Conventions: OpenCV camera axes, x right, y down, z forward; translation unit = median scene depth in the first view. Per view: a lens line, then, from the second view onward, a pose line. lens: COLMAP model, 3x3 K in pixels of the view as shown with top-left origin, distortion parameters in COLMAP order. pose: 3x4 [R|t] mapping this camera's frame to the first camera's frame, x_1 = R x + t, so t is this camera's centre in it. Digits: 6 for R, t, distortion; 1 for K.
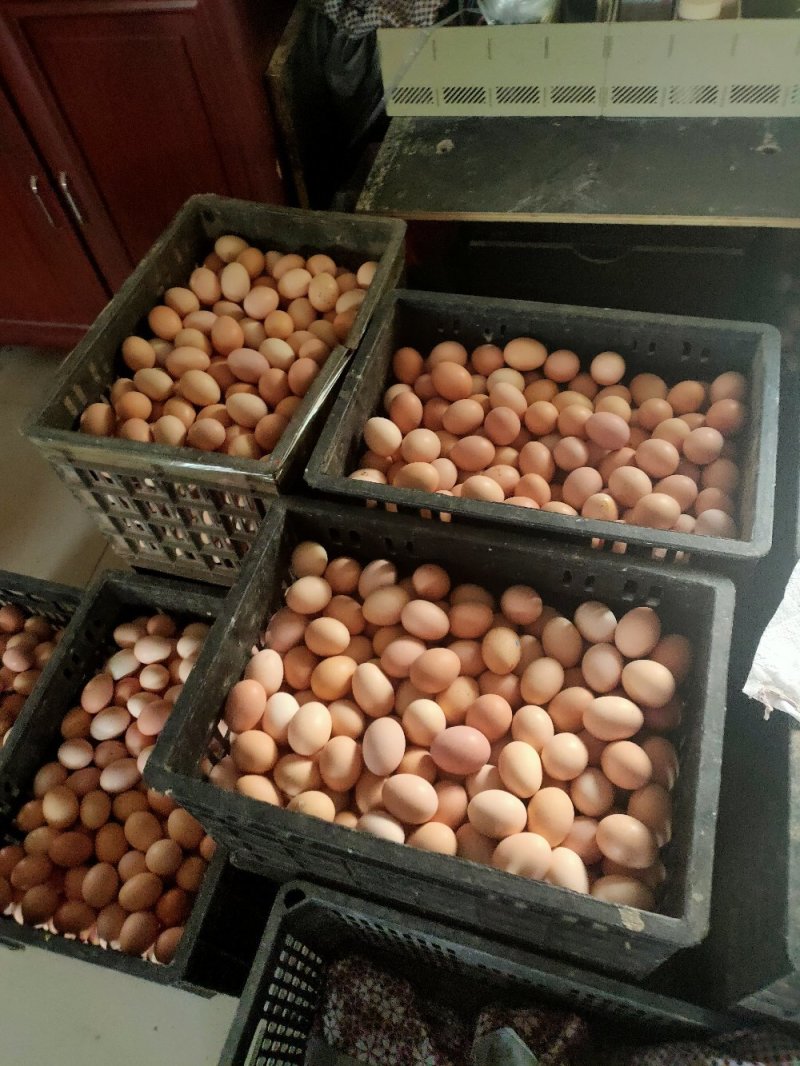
lens RADIAL K [[805.1, 0, 400.0], [0, 805.1, 533.0], [0, 0, 1]] dist [0.018445, -0.014387]
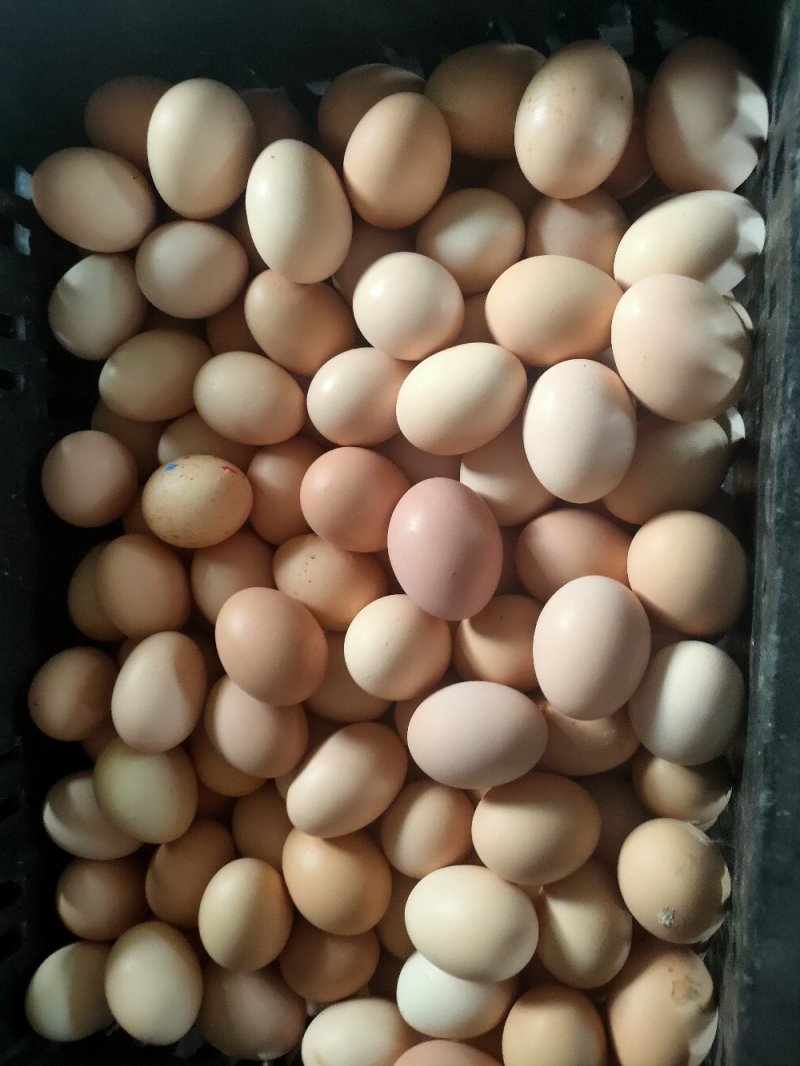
lens RADIAL K [[805.1, 0, 400.0], [0, 805.1, 533.0], [0, 0, 1]] dist [0.018445, -0.014387]
pose [[-0.210572, -0.969985, 0.121606, 0.028561], [0.940296, -0.166942, 0.296604, 0.096968], [-0.267401, 0.176802, 0.947226, 0.470147]]
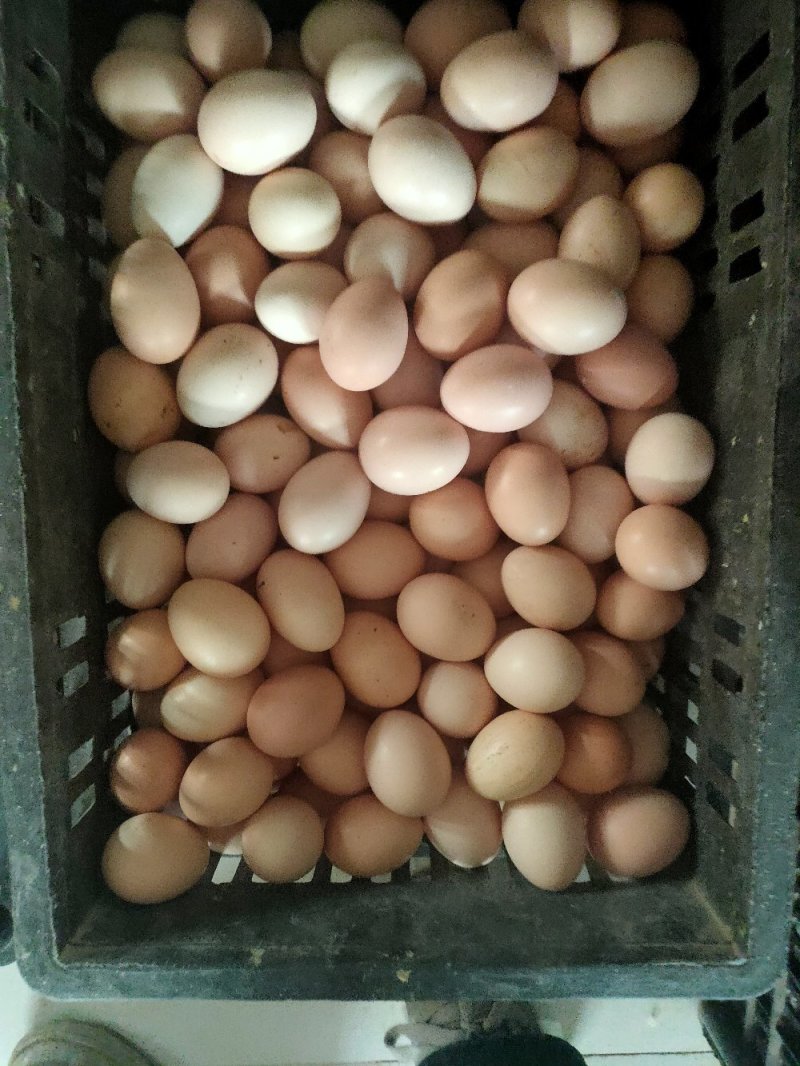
lens RADIAL K [[805.1, 0, 400.0], [0, 805.1, 533.0], [0, 0, 1]] dist [0.018445, -0.014387]
pose [[0.960763, -0.267994, 0.071505, -0.376903], [0.158359, 0.741643, 0.651834, 0.078989], [-0.227719, -0.614935, 0.754983, 0.770043]]
